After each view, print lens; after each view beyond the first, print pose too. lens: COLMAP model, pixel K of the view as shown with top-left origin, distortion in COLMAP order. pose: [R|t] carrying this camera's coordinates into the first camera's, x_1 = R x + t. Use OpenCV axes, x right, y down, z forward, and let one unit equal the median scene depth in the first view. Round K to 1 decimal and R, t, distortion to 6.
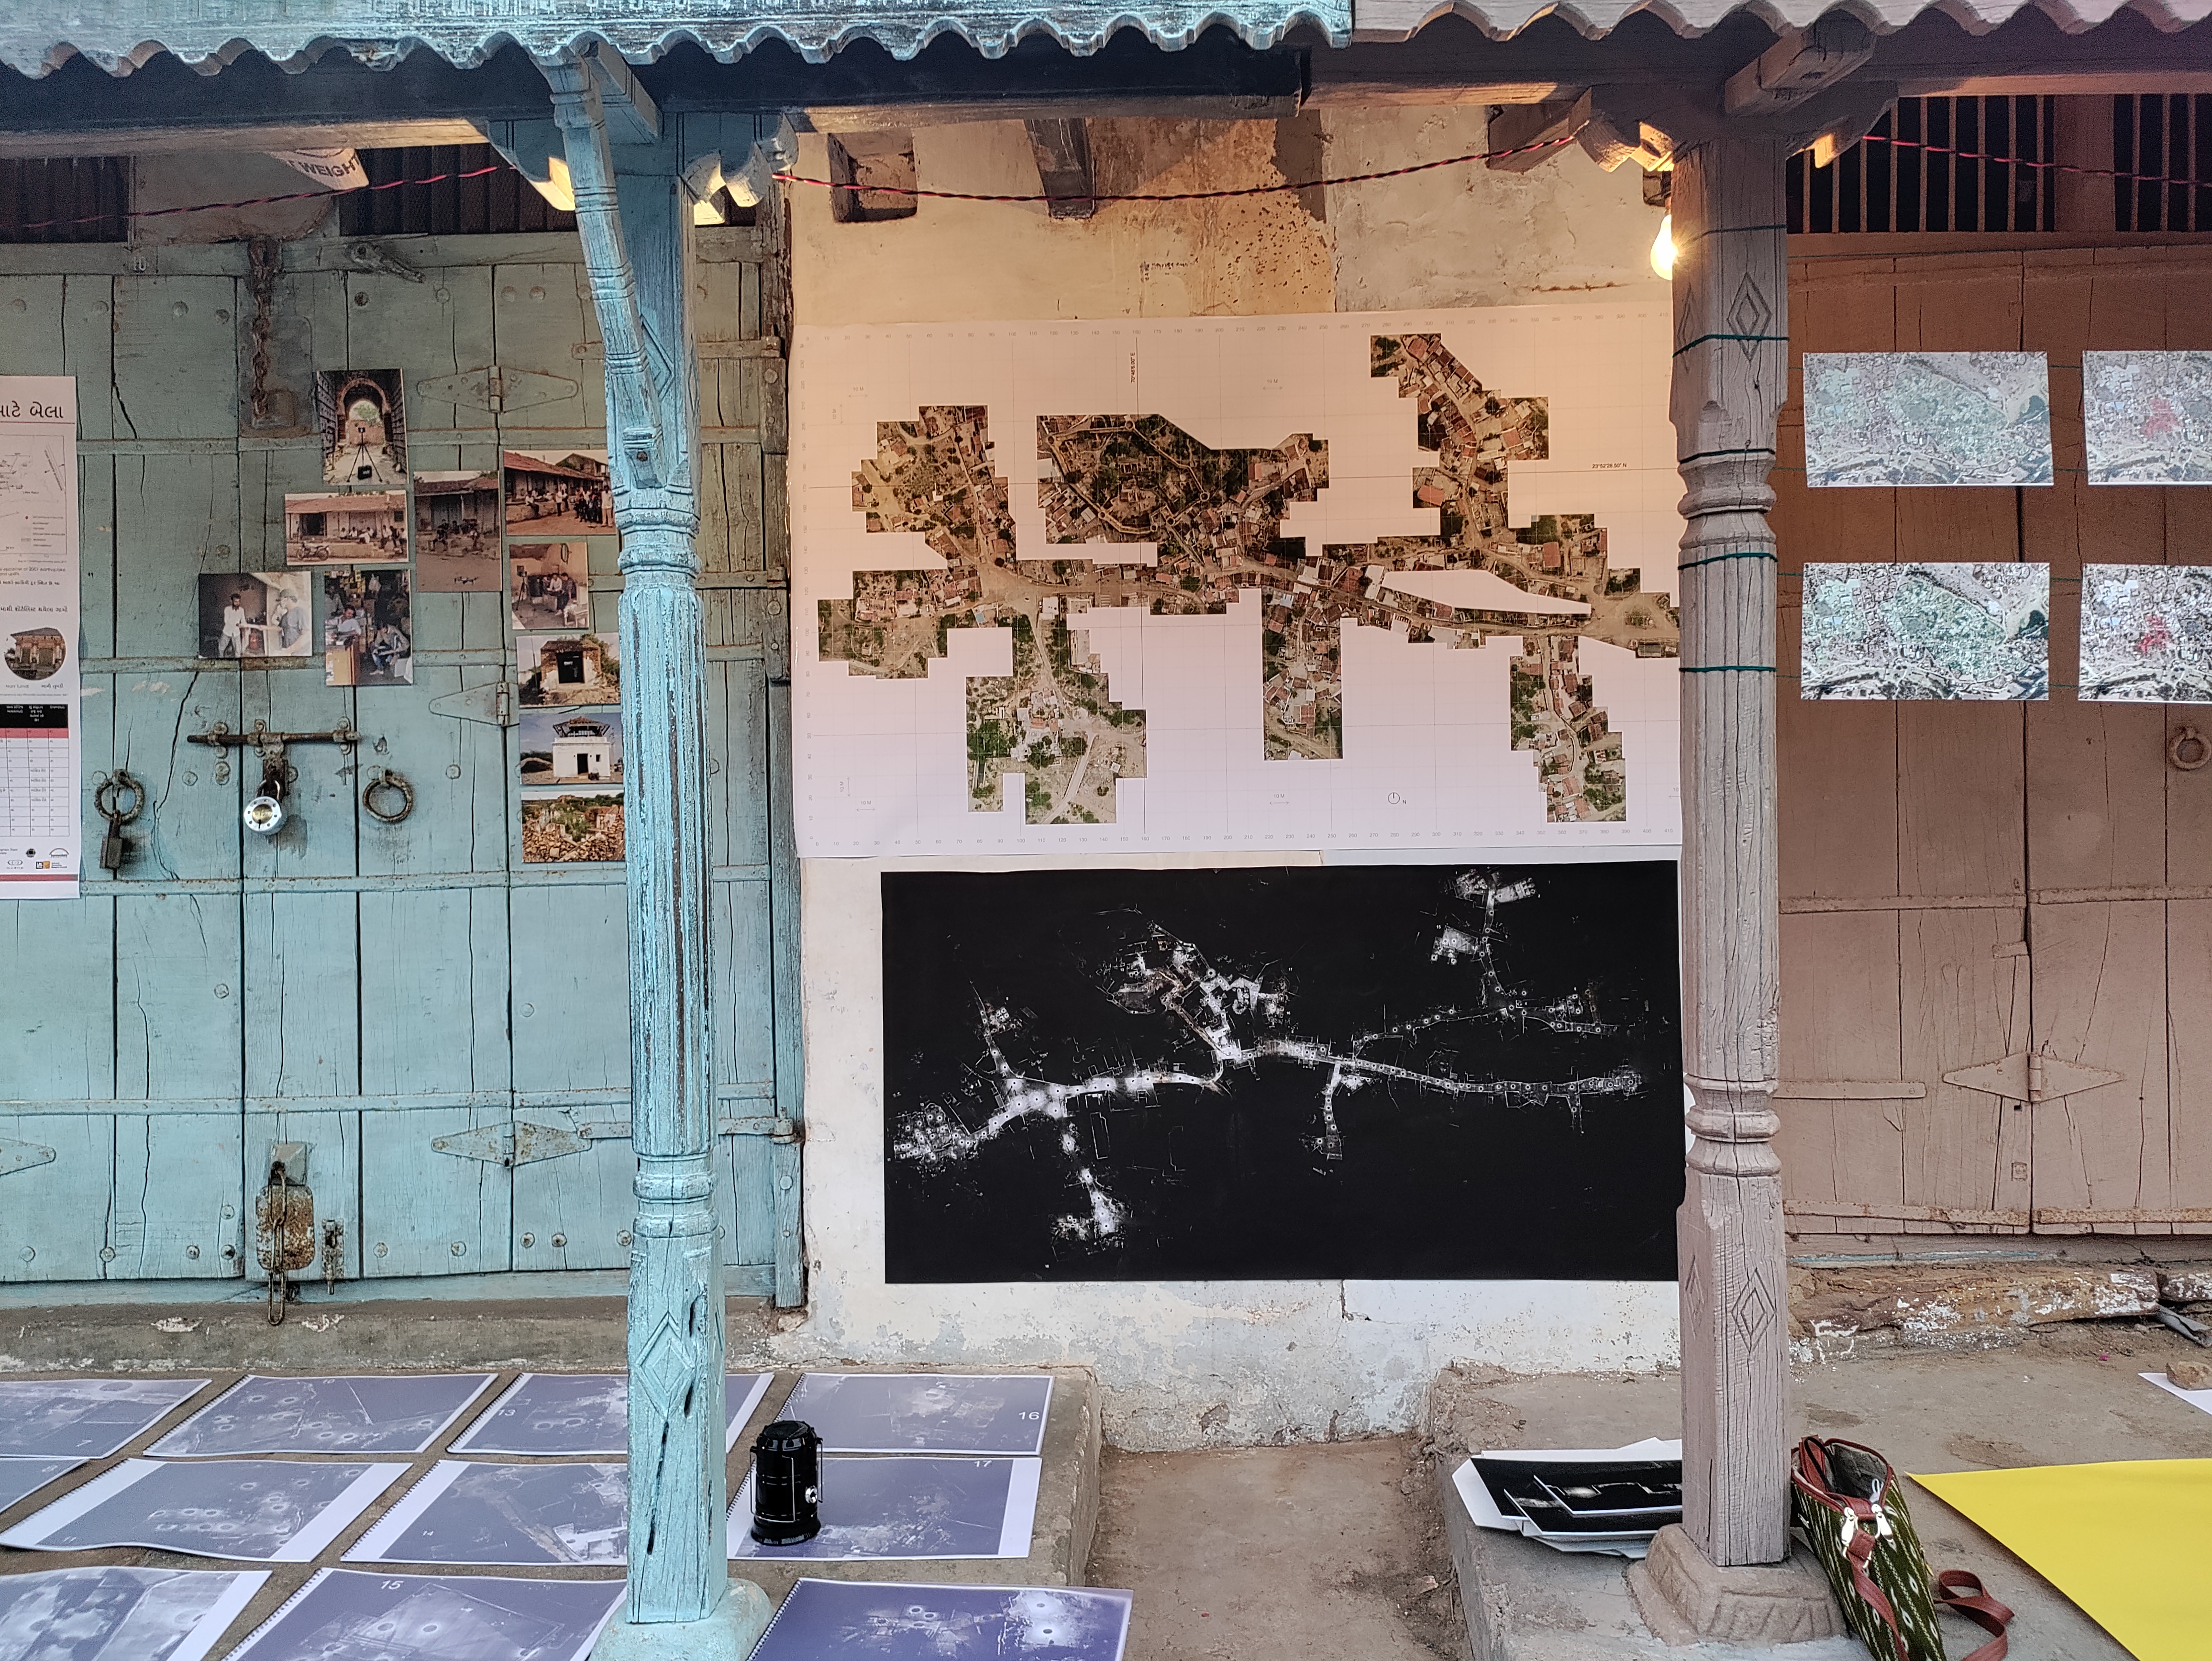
lens RADIAL K [[1716.0, 0, 1108.8], [0, 1716.0, 865.6], [0, 0, 1]] dist [0.077043, -0.092600]
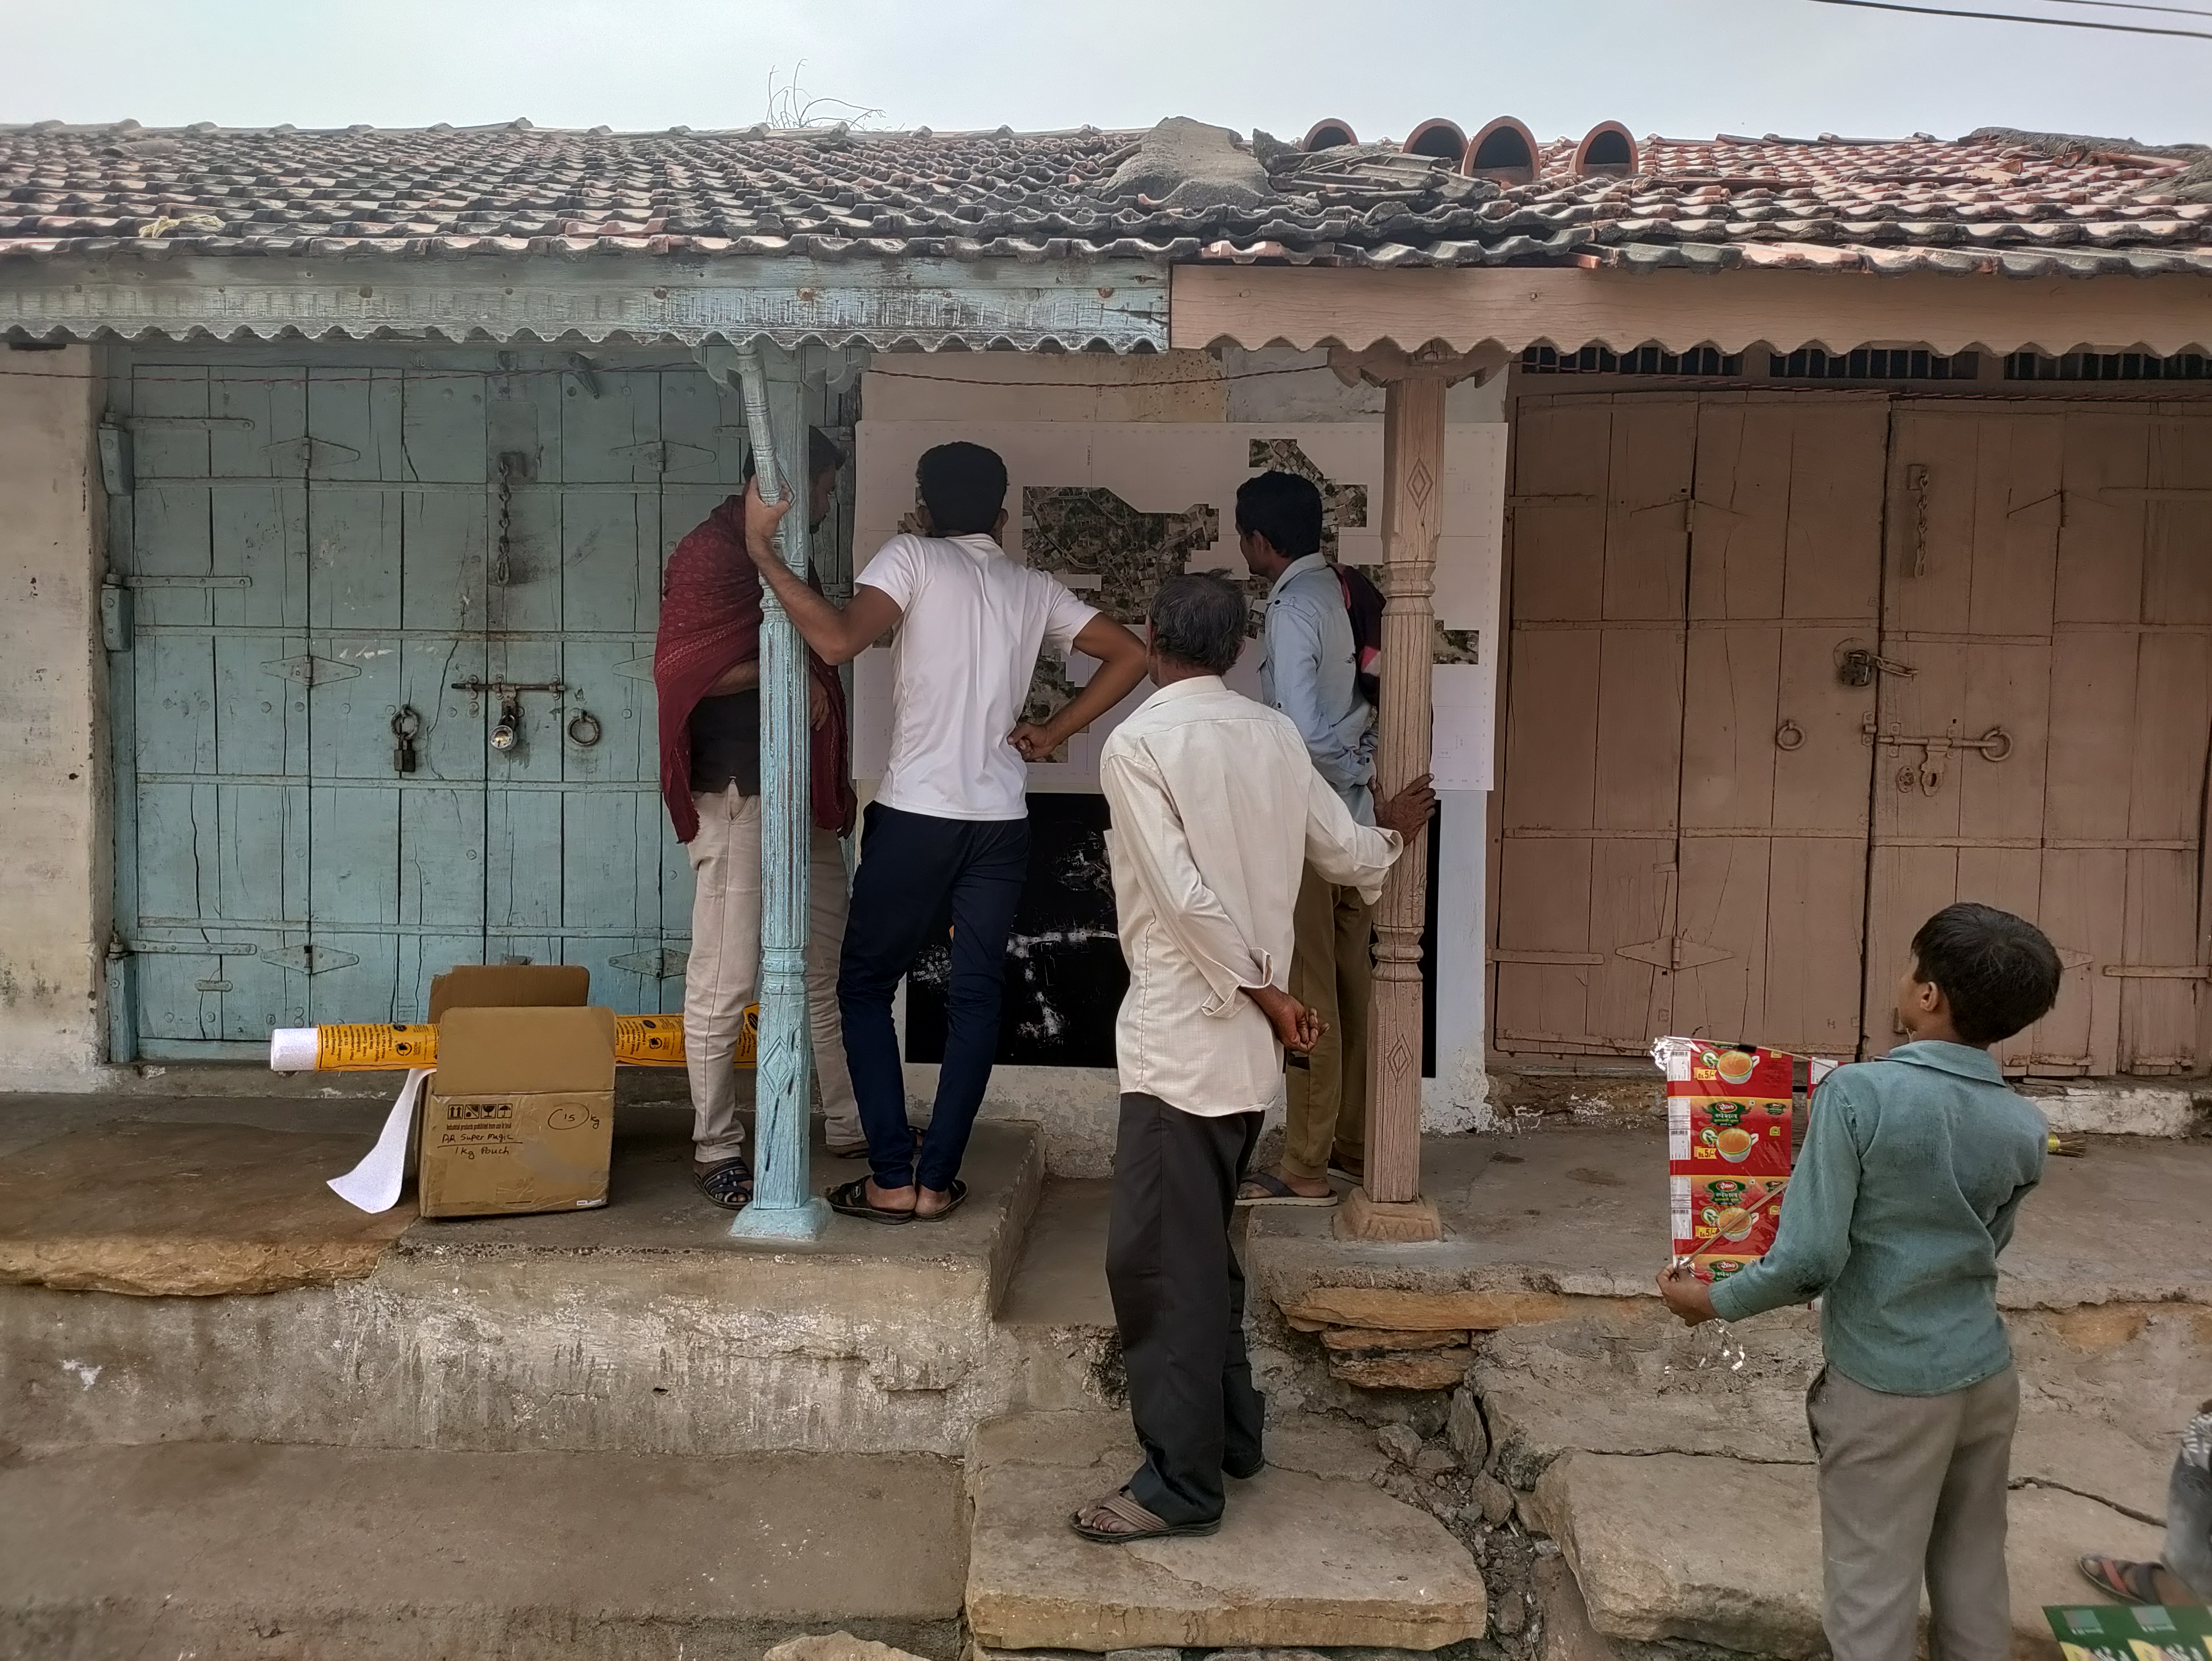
lens RADIAL K [[1716.0, 0, 1108.8], [0, 1716.0, 865.6], [0, 0, 1]] dist [0.077043, -0.092600]
pose [[0.999203, 0.033804, -0.021218, 0.074394], [-0.032868, 0.998533, 0.043039, -0.001214], [0.022642, -0.042308, 0.998848, -0.493344]]
